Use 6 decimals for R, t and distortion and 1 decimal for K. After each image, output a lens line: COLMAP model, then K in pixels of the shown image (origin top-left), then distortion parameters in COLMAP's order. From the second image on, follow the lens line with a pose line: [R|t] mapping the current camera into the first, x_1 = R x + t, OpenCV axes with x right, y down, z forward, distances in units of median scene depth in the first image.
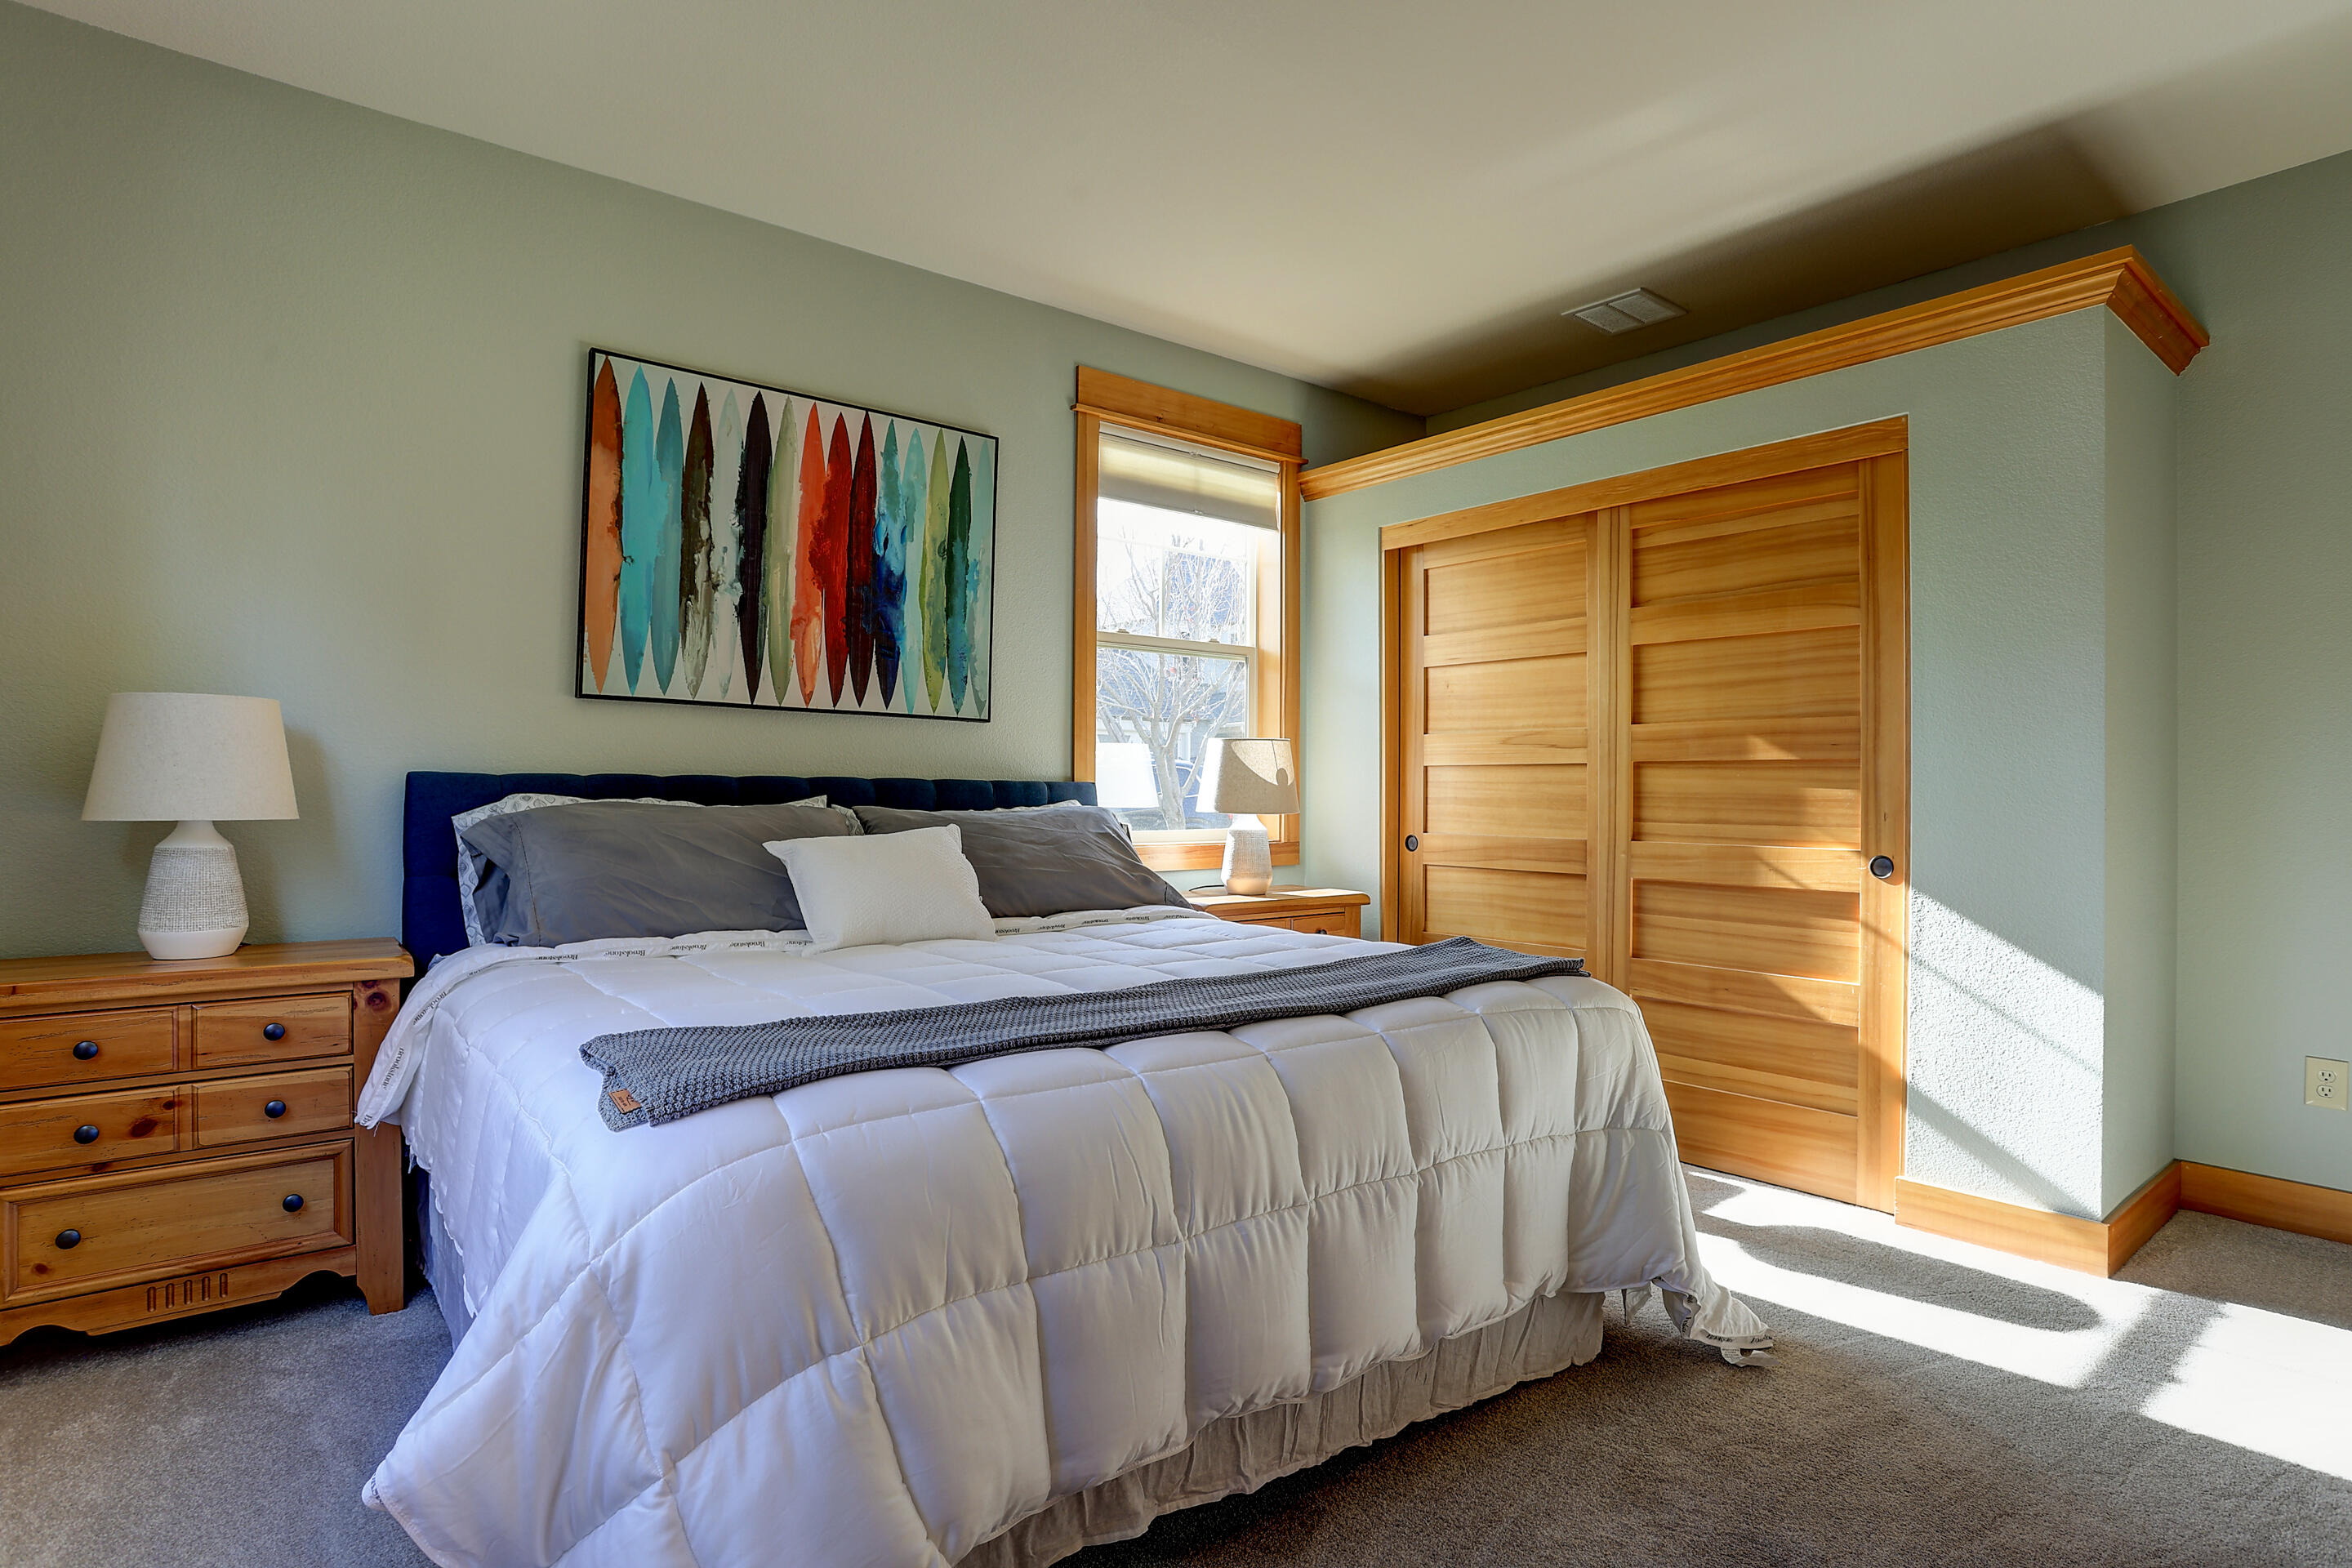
lens RADIAL K [[1169.9, 0, 1188.3], [0, 1169.9, 794.2], [0, 0, 1]] dist [-0.063992, 0.021884]
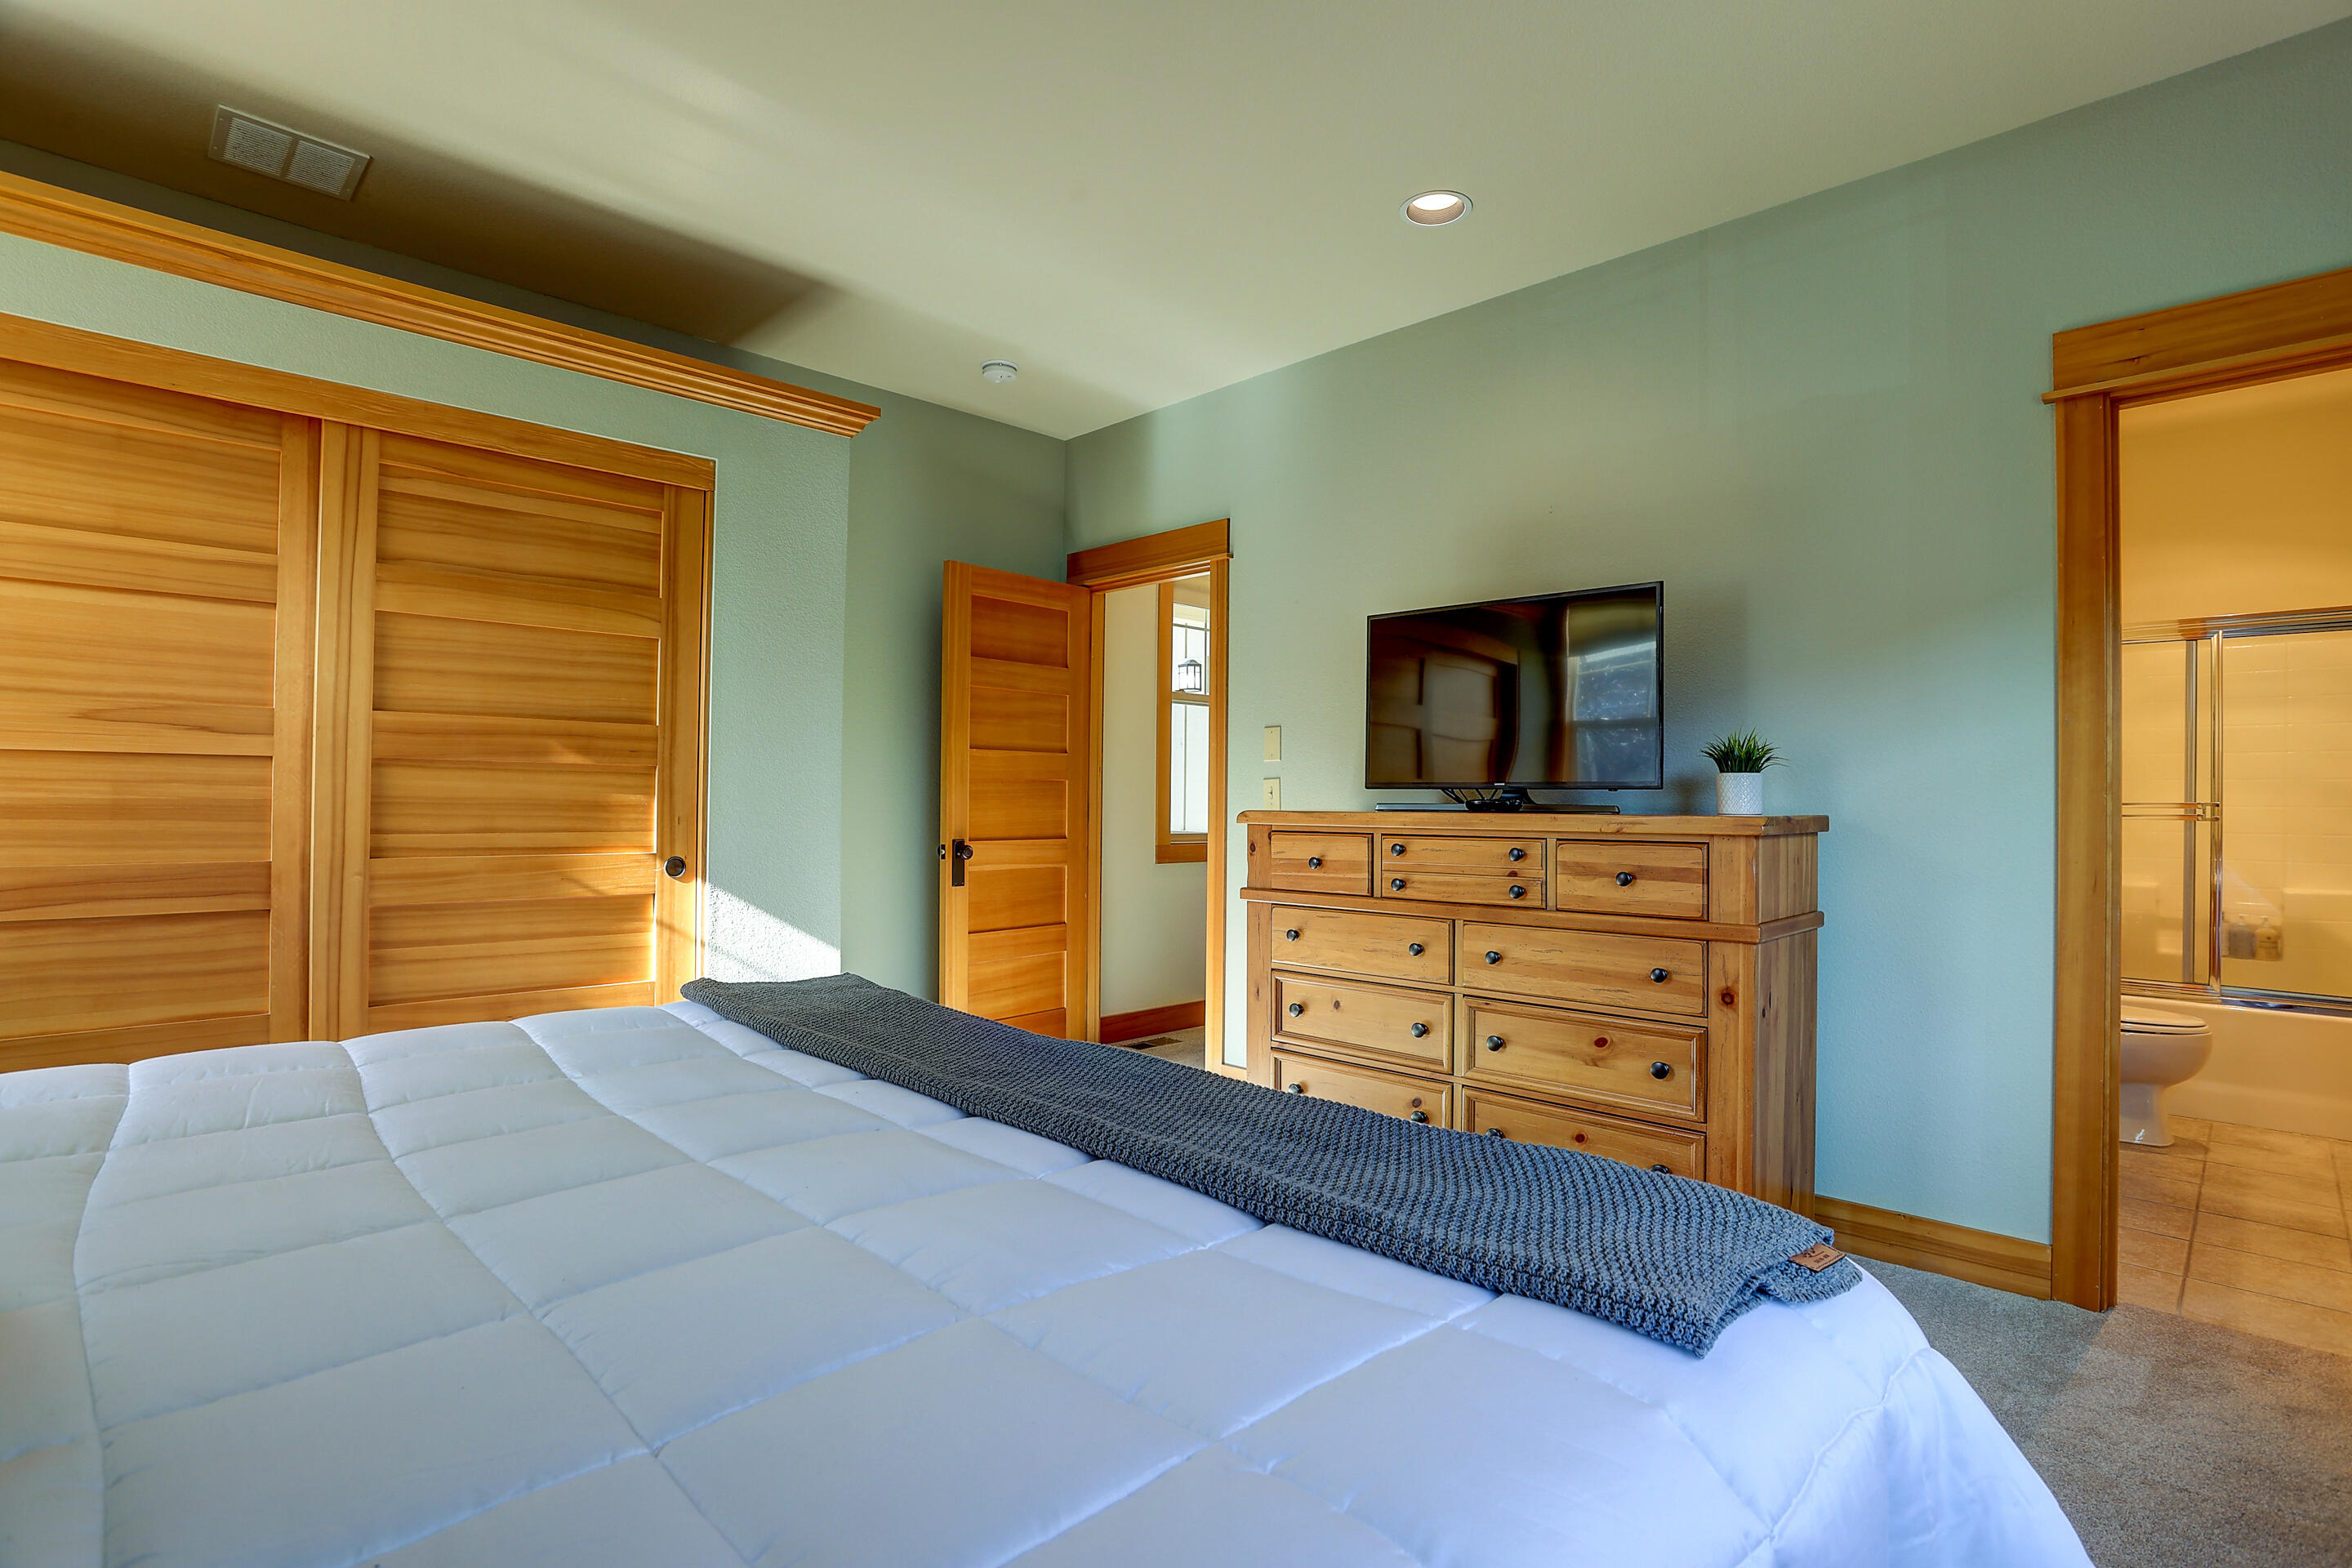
lens RADIAL K [[1146.3, 0, 1172.5], [0, 1146.3, 792.0], [0, 0, 1]] dist [-0.057555, 0.020506]
pose [[-0.081585, 0.000932, 0.996666, -1.022097], [-0.004877, 0.999987, -0.001334, -0.016596], [-0.996654, -0.004970, -0.081579, 1.278485]]
